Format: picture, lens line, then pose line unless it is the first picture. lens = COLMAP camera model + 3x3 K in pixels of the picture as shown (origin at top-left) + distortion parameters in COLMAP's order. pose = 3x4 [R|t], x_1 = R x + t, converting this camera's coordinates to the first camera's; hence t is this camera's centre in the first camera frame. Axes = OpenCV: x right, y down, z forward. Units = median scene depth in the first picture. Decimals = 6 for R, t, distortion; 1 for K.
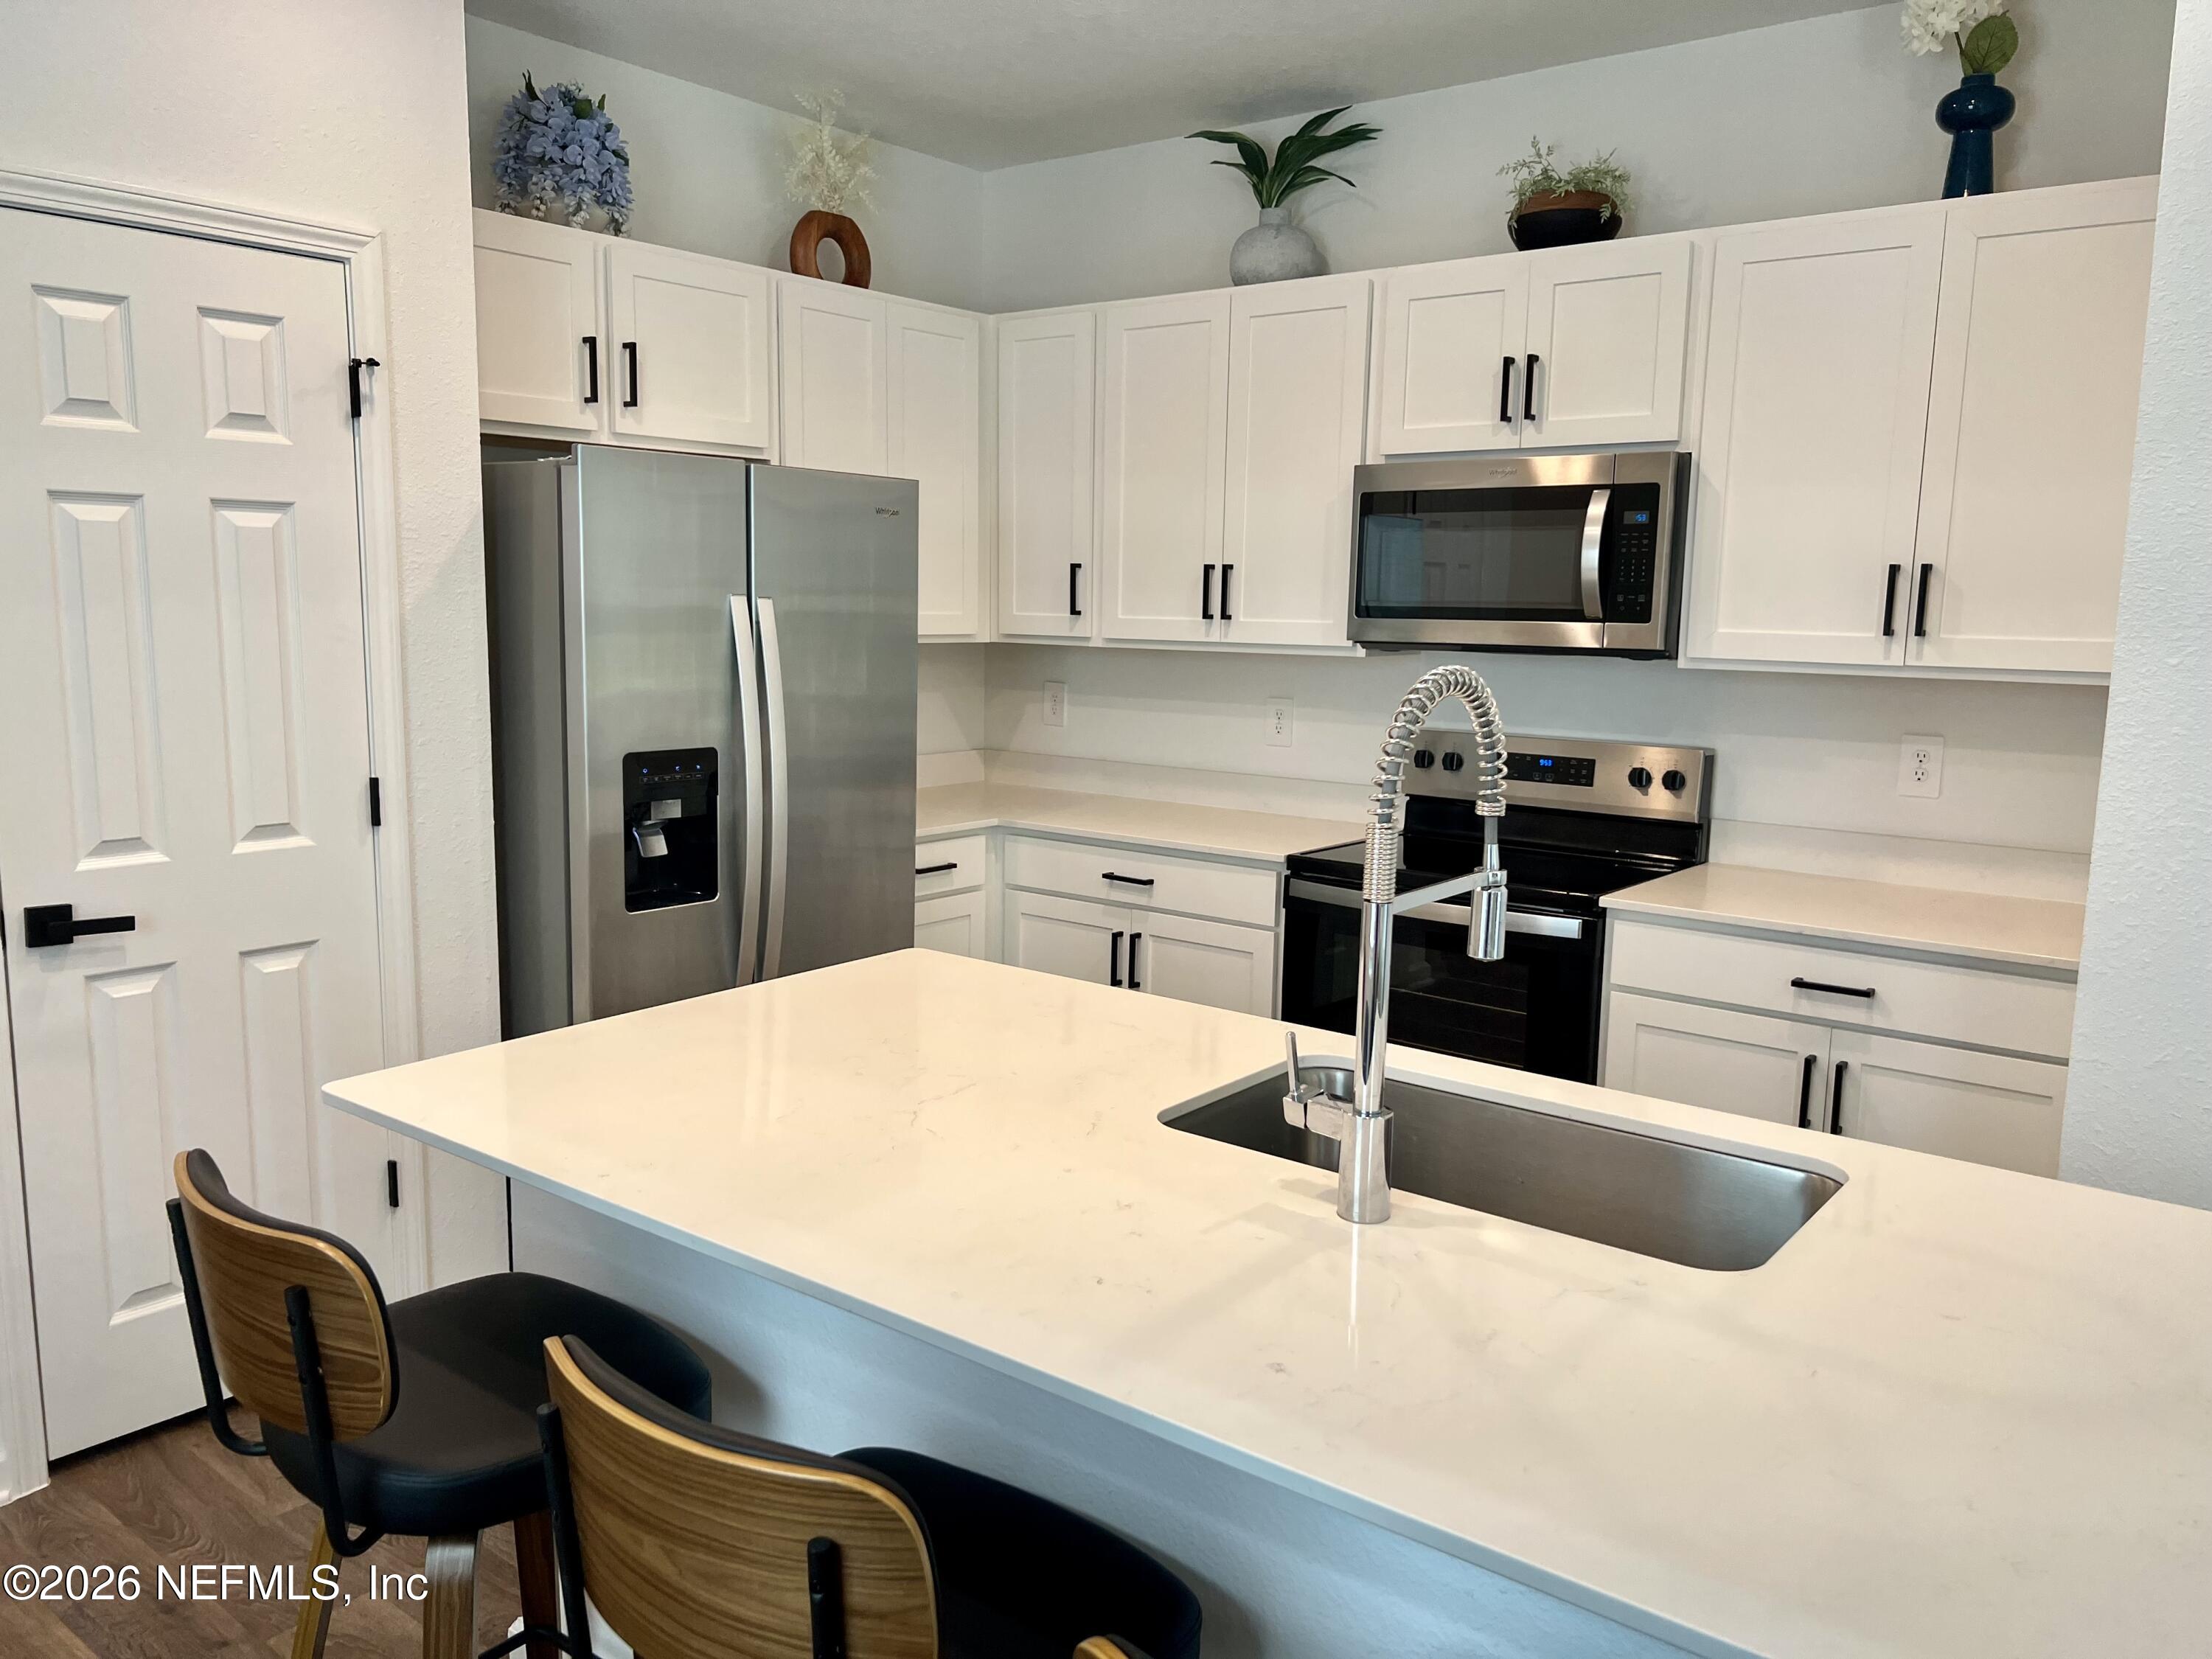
lens RADIAL K [[1635.6, 0, 1121.0], [0, 1635.6, 830.0], [0, 0, 1]] dist [0.070084, -0.094087]
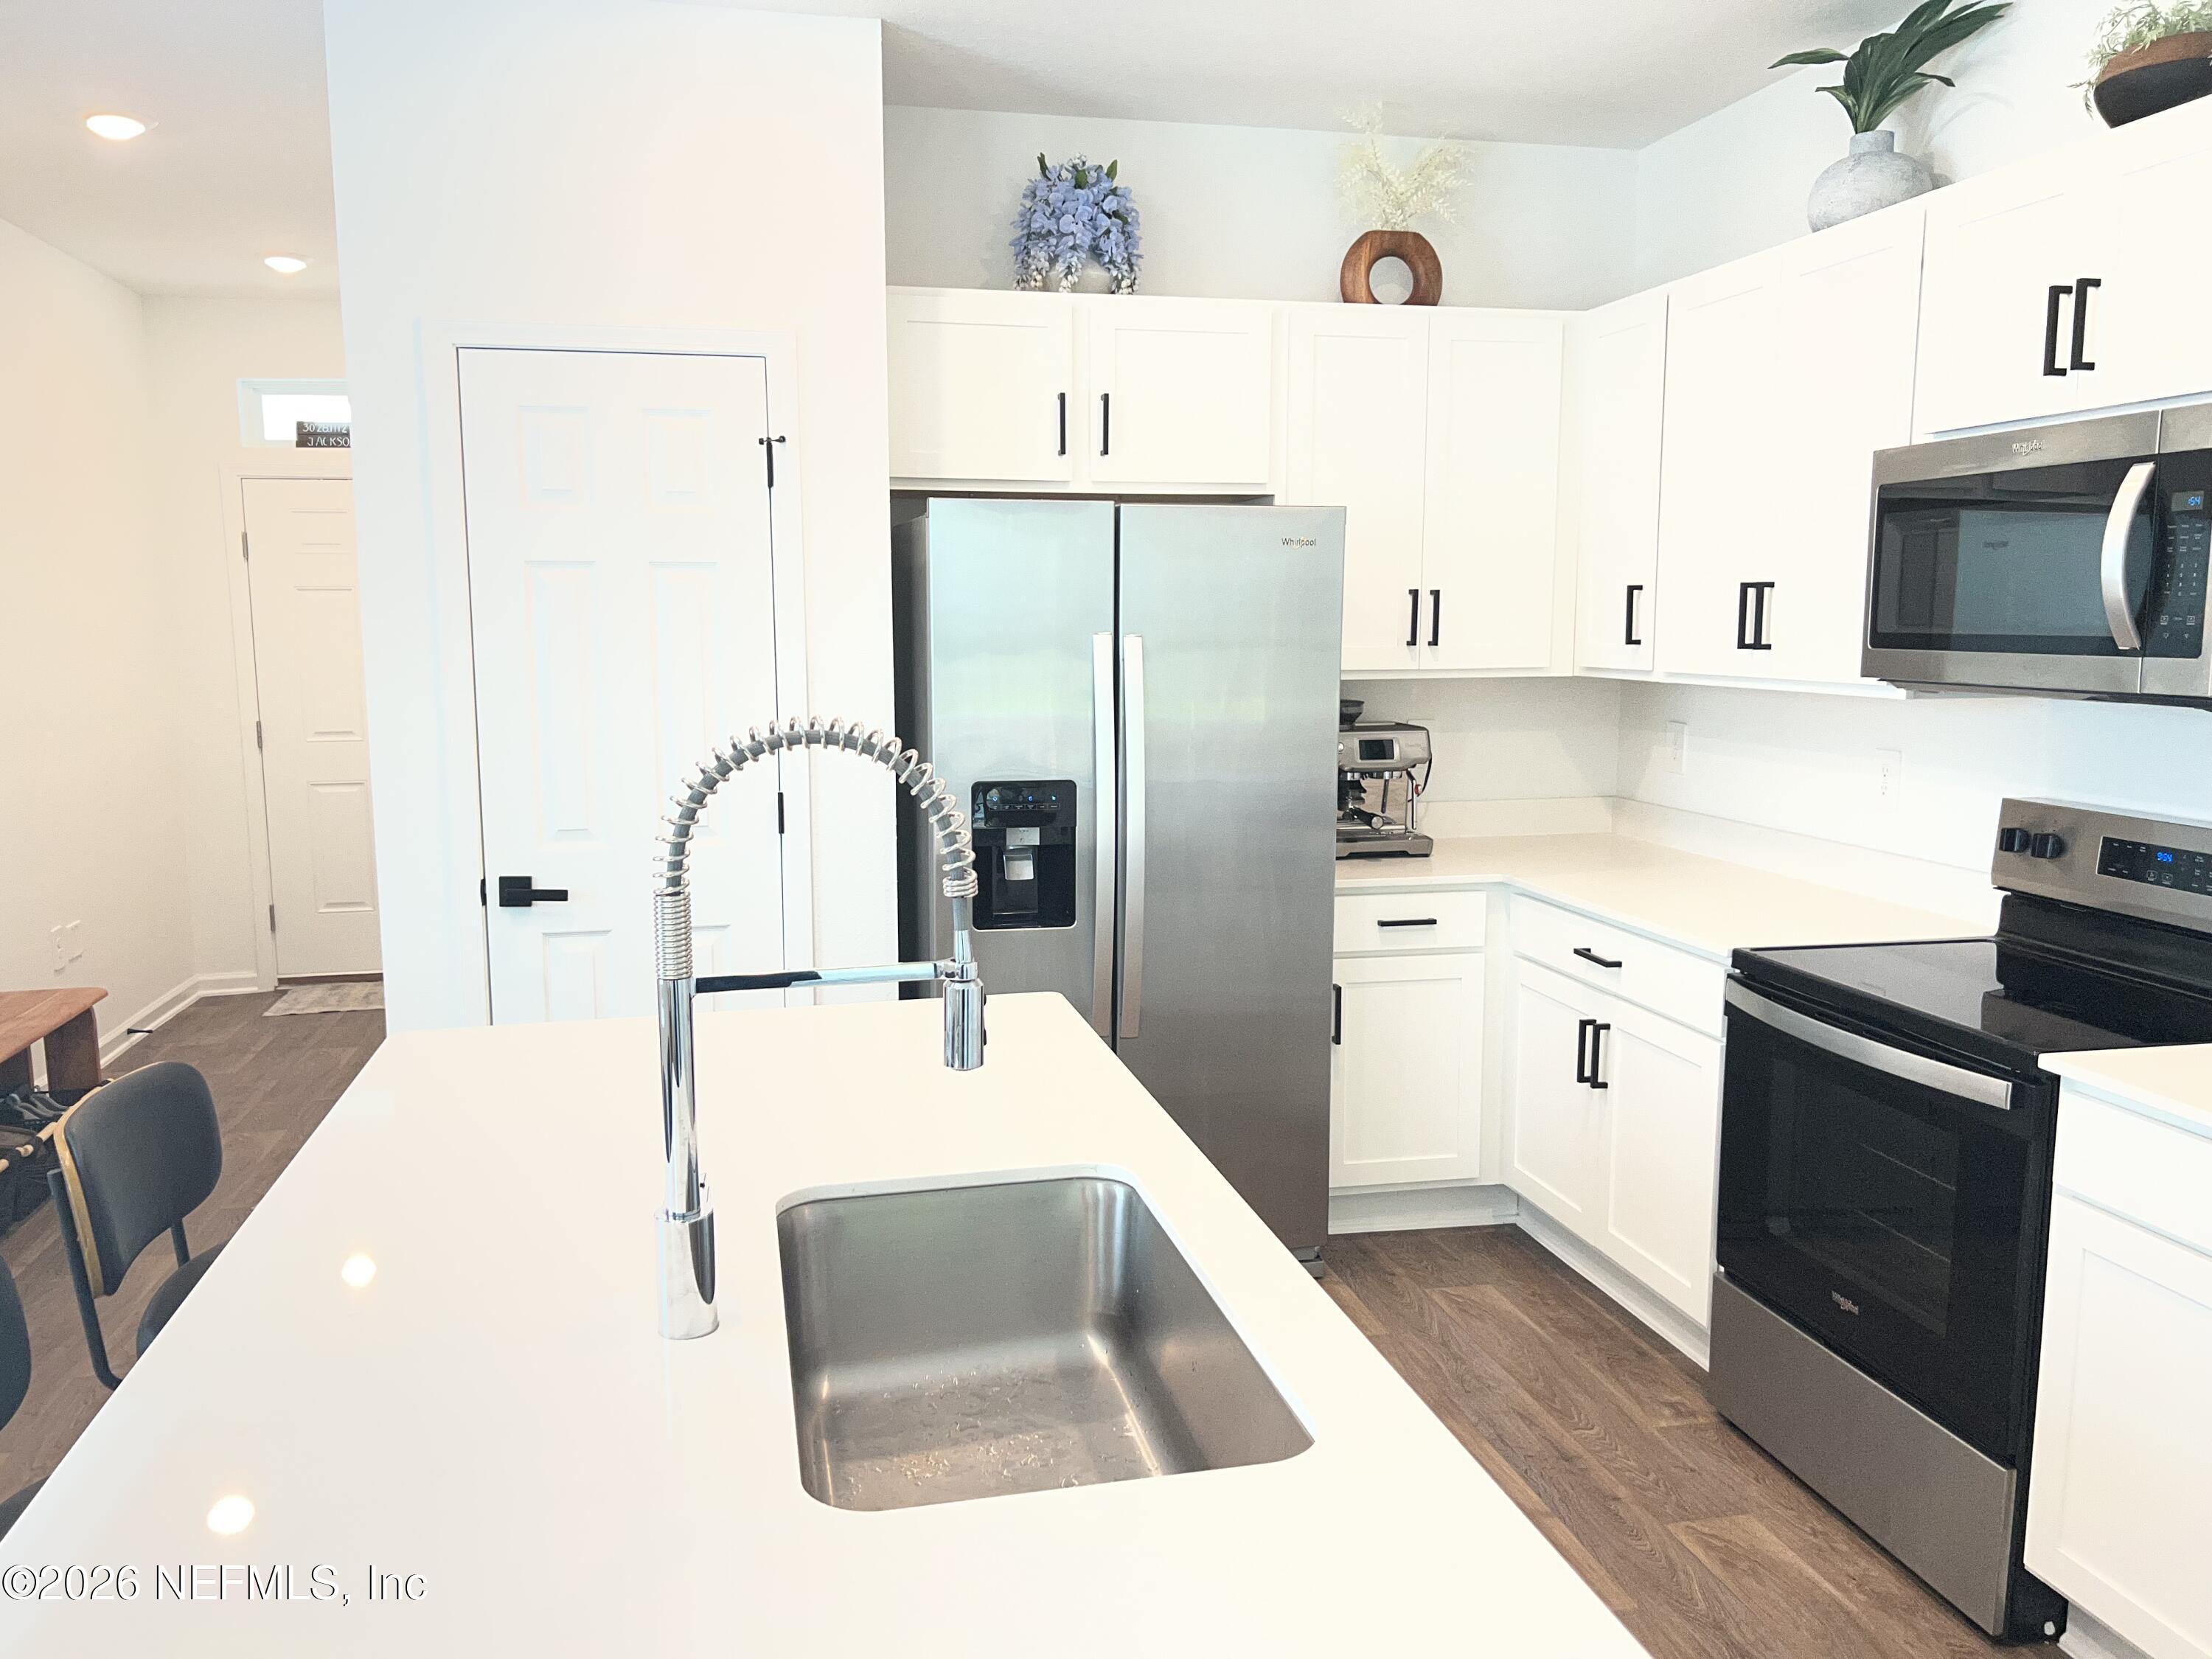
lens RADIAL K [[1635.6, 0, 1121.0], [0, 1635.6, 830.0], [0, 0, 1]] dist [0.070084, -0.094087]
pose [[0.777054, 0.064961, -0.626073, 0.370159], [-0.075942, 0.997070, 0.009199, -0.026803], [0.624836, 0.040397, 0.779710, 0.192937]]
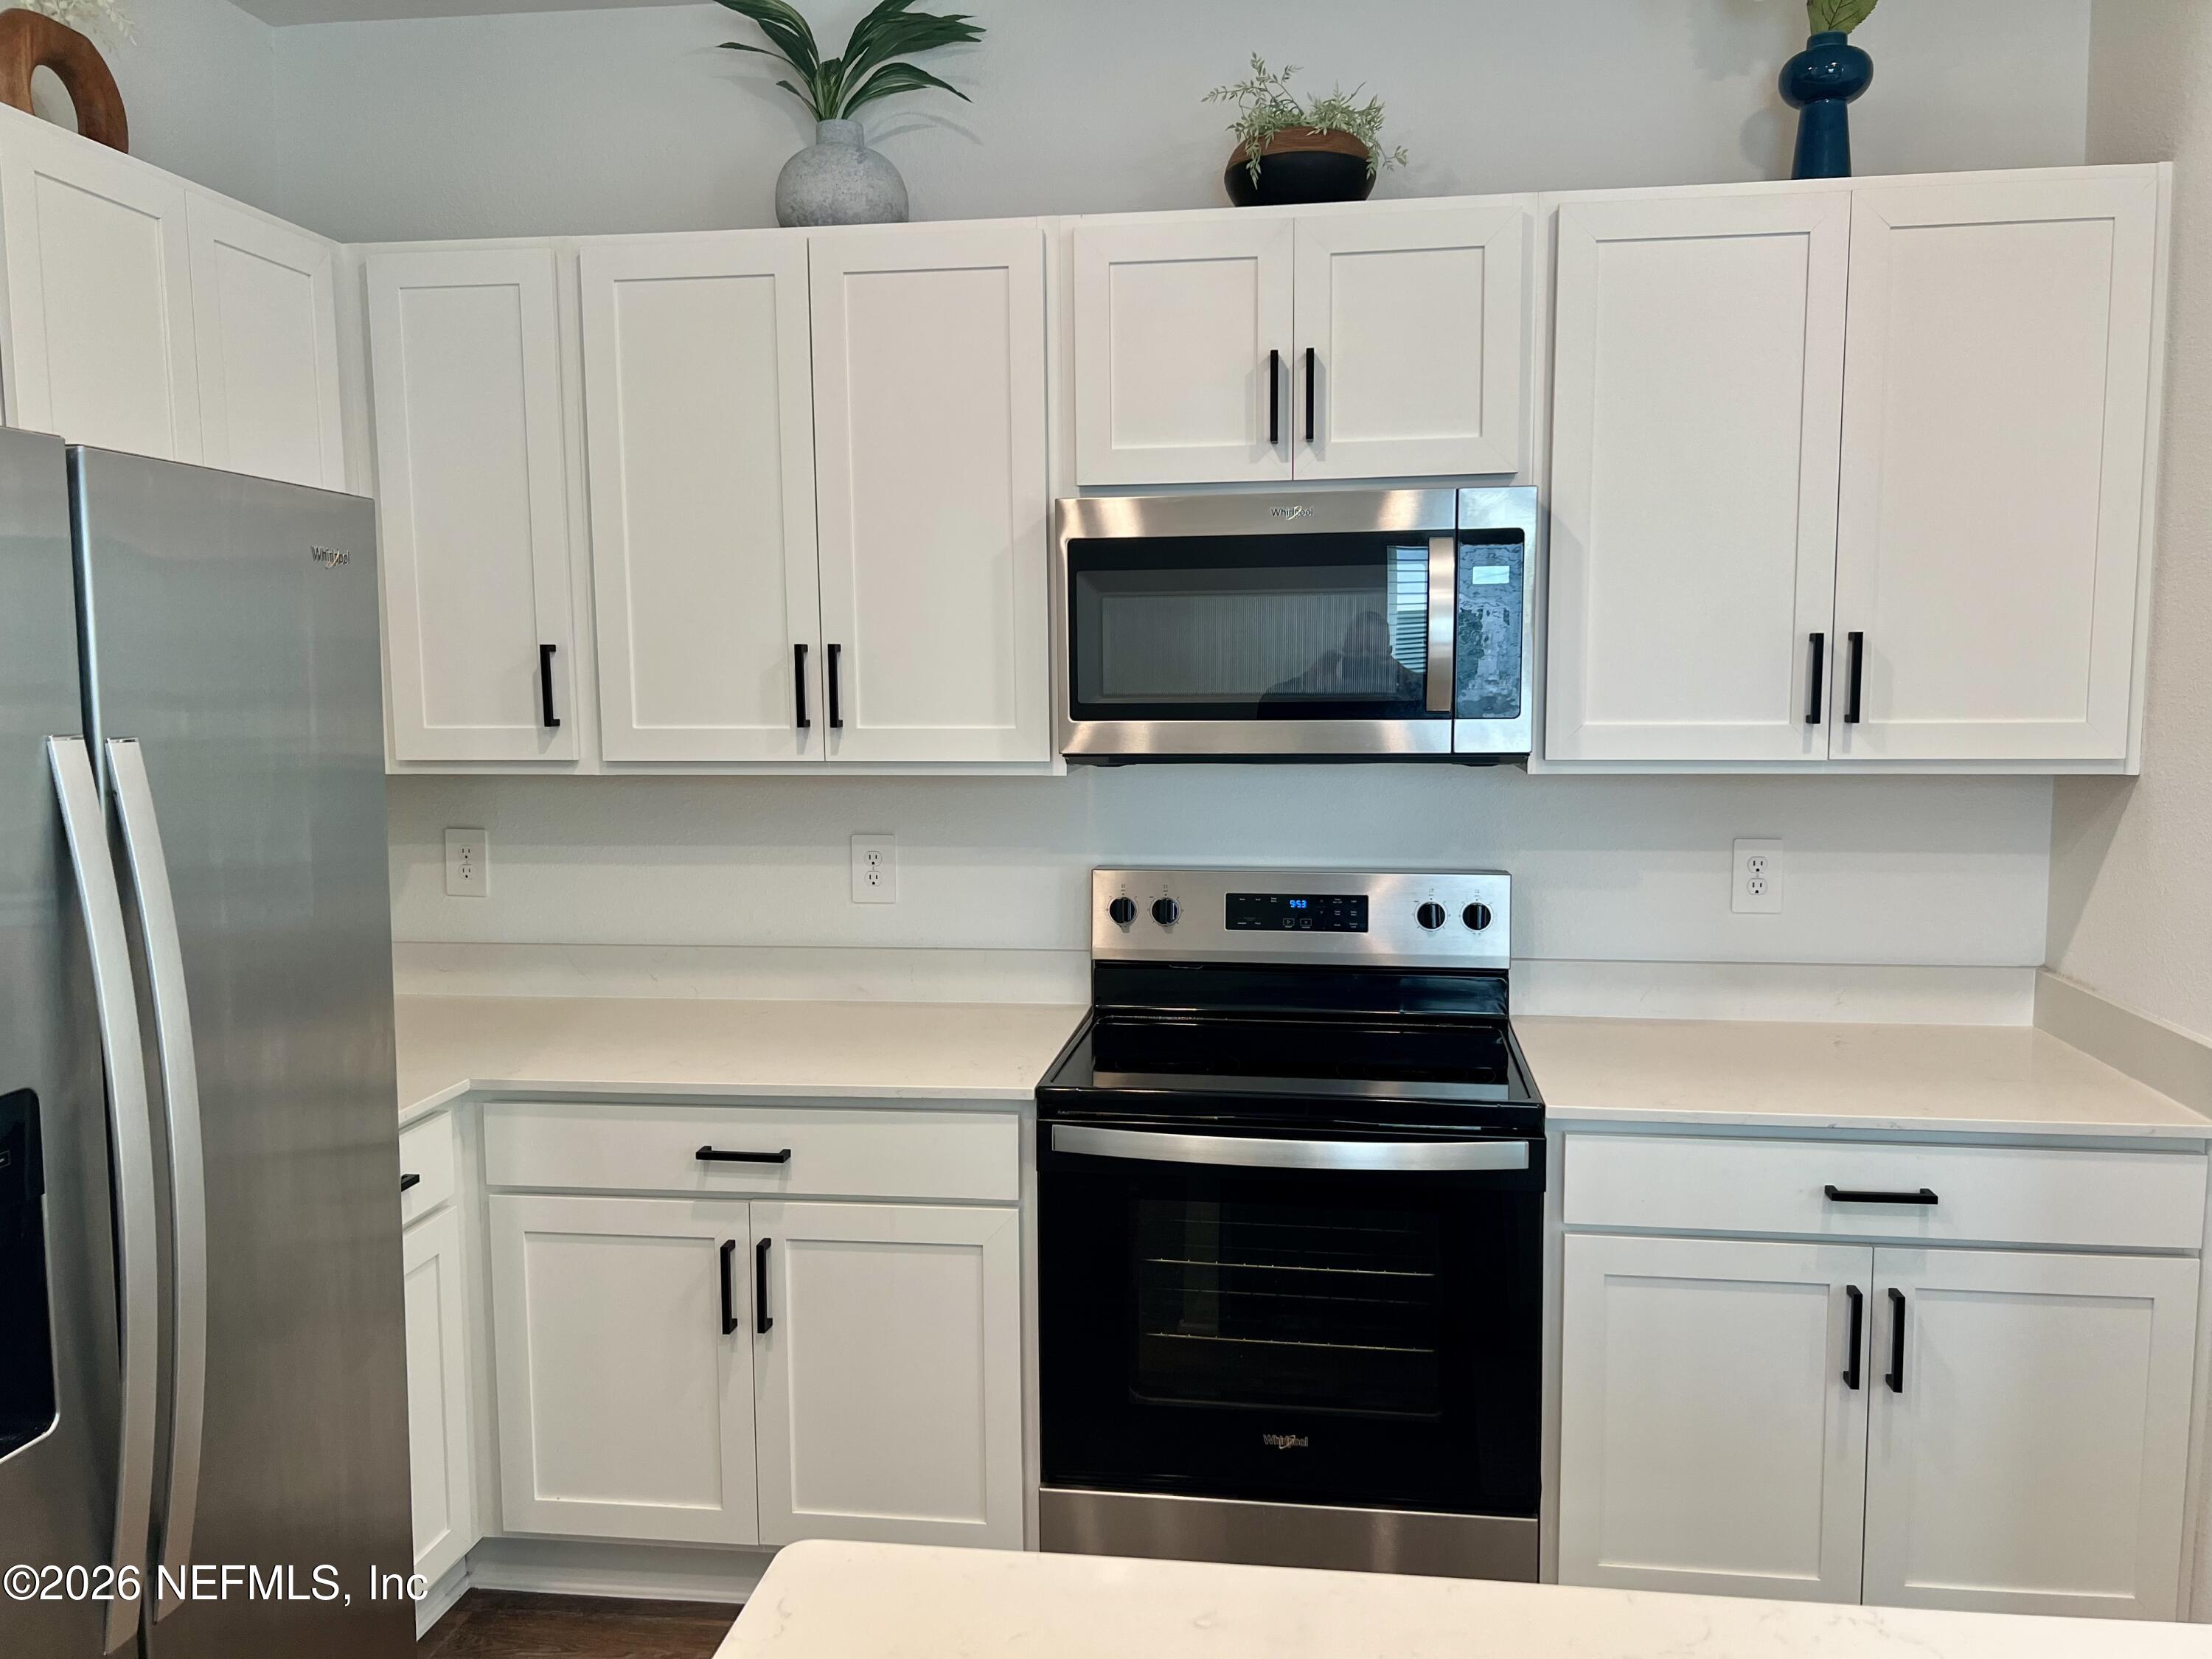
lens RADIAL K [[1635.6, 0, 1121.0], [0, 1635.6, 830.0], [0, 0, 1]] dist [0.070084, -0.094087]
pose [[0.861881, -0.072554, 0.501894, -0.187846], [0.094045, 0.995412, -0.017602, -0.072156], [-0.498314, 0.062372, 0.864750, 0.418904]]
